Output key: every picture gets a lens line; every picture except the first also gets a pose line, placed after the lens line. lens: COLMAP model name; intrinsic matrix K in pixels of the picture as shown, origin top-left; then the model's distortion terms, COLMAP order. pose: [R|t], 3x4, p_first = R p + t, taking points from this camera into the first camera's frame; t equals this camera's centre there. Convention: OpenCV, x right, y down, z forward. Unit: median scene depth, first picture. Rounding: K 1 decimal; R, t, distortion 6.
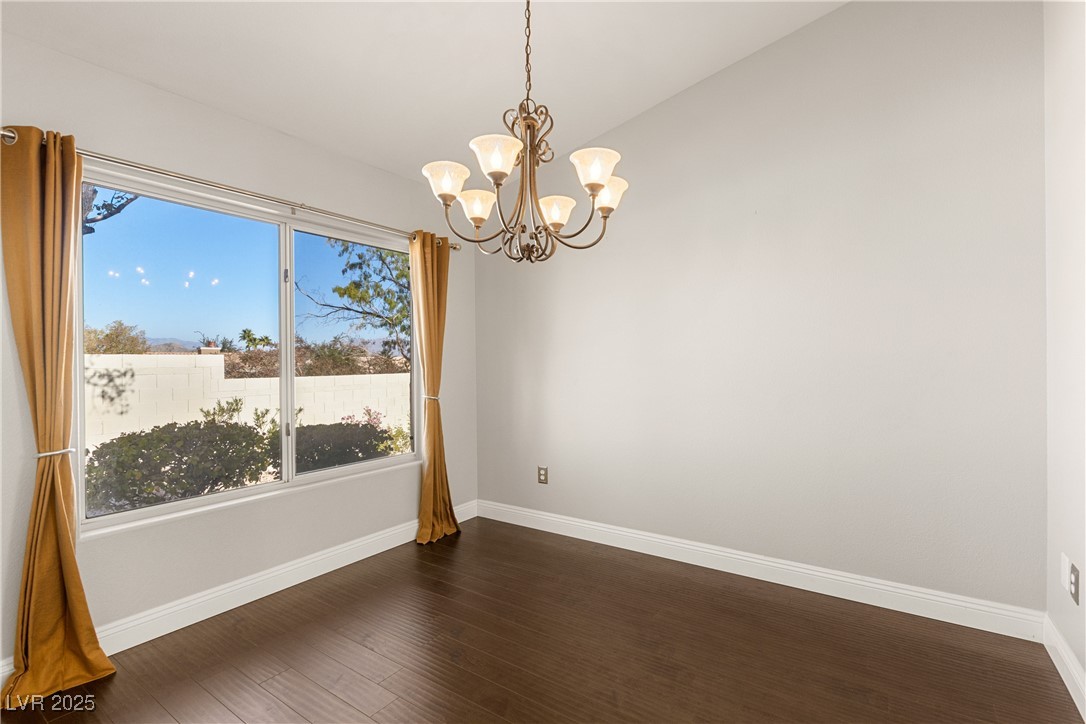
lens RADIAL K [[501.8, 0, 547.1], [0, 501.8, 365.4], [0, 0, 1]] dist [0.001045, -0.000464]
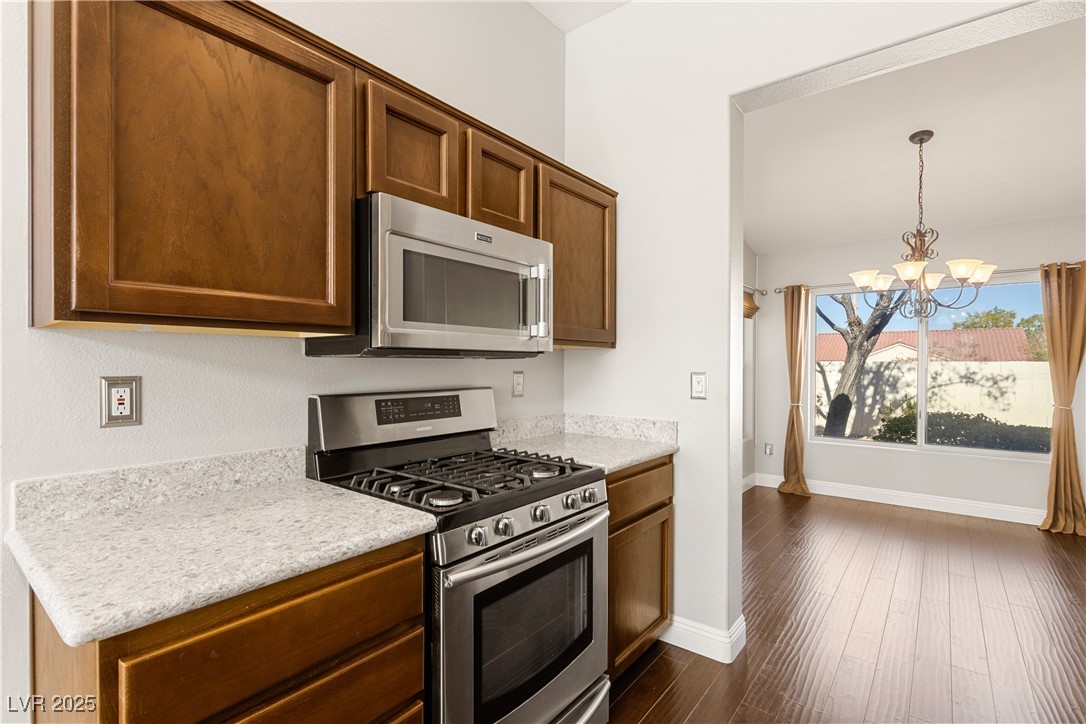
lens RADIAL K [[538.0, 0, 543.6], [0, 538.0, 366.9], [0, 0, 1]] dist [0.003426, 0.000398]
pose [[-0.053418, 0.012532, -0.998494, 0.991743], [-0.013919, 0.999815, 0.013294, -0.023256], [0.998475, 0.014608, -0.053234, -0.093512]]
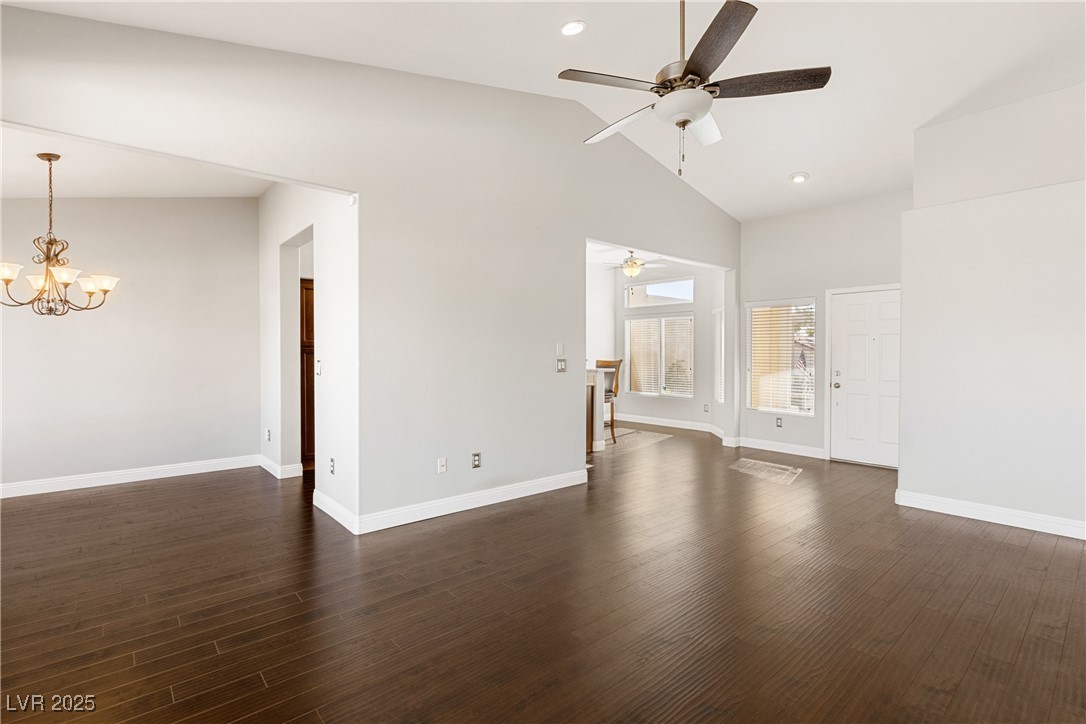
lens RADIAL K [[502.4, 0, 546.9], [0, 502.4, 354.7], [0, 0, 1]] dist [0.000712, -0.000482]
pose [[0.249595, 0.008521, 0.968313, -0.757874], [0.005266, 0.999935, -0.010157, -0.011072], [-0.968336, 0.007634, 0.249534, -0.716668]]
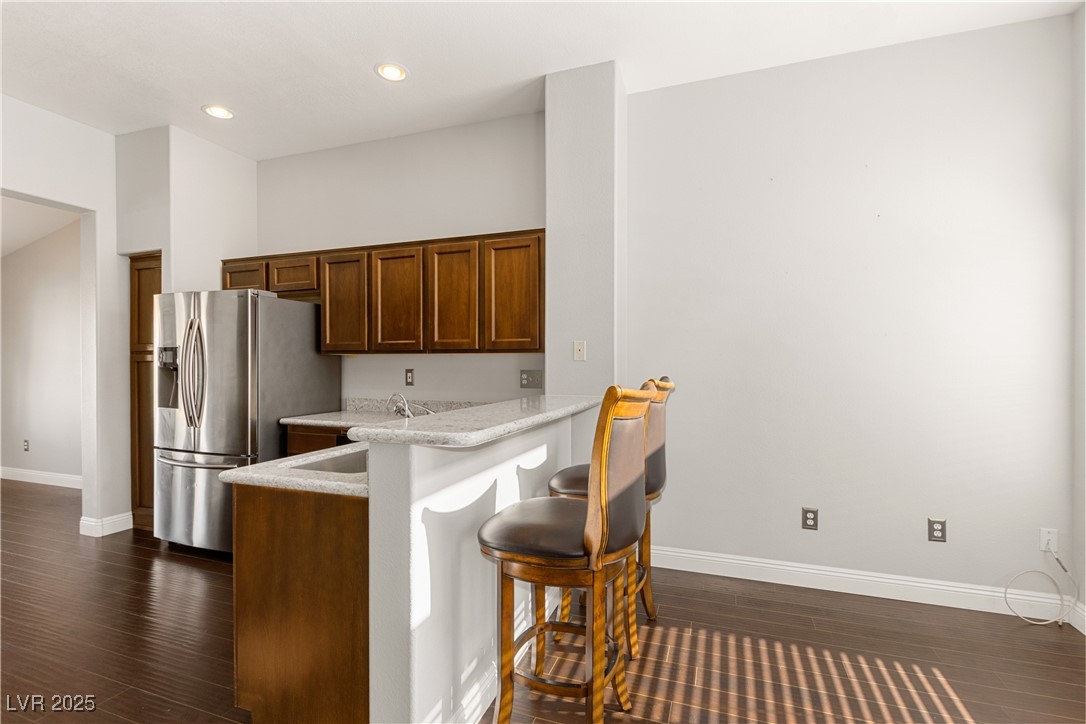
lens RADIAL K [[491.3, 0, 545.5], [0, 491.3, 367.5], [0, 0, 1]] dist [-0.000045, -0.000546]
pose [[0.967387, 0.007680, 0.253185, 1.146470], [-0.006229, 0.999959, -0.006532, -0.022464], [-0.253225, 0.004741, 0.967396, -0.859732]]
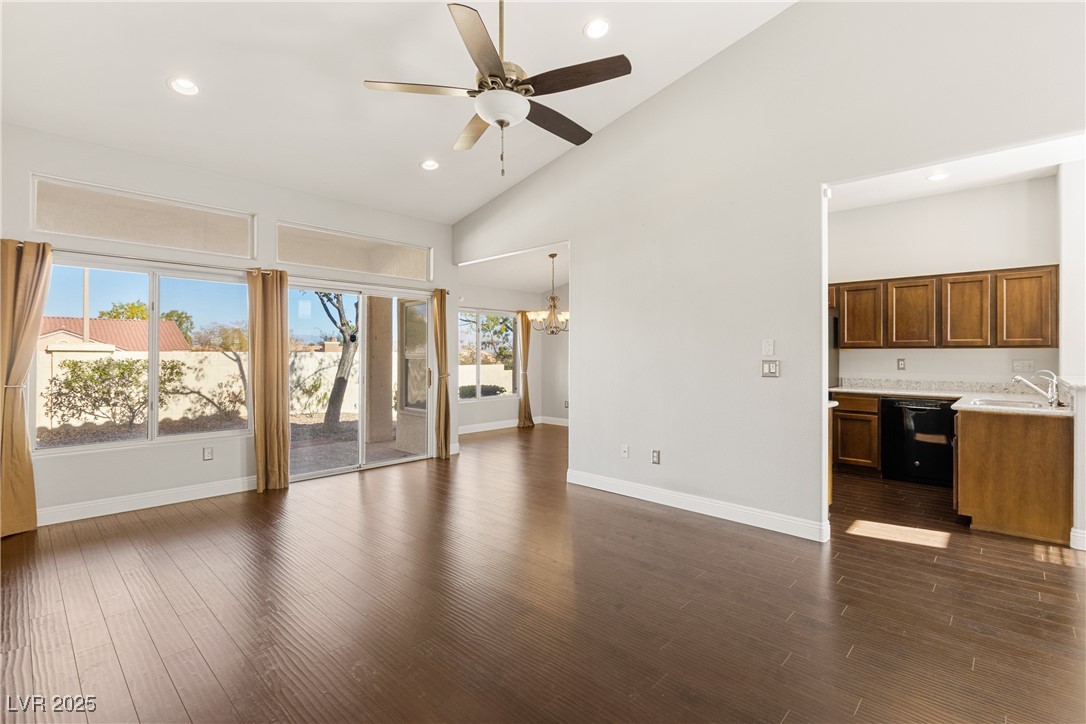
lens RADIAL K [[502.4, 0, 546.9], [0, 502.4, 354.7], [0, 0, 1]] dist [0.000712, -0.000482]
pose [[0.988830, 0.010906, -0.148649, 0.262749], [-0.012307, 0.999888, -0.008508, -0.009448], [0.148539, 0.010243, 0.988853, -1.505072]]
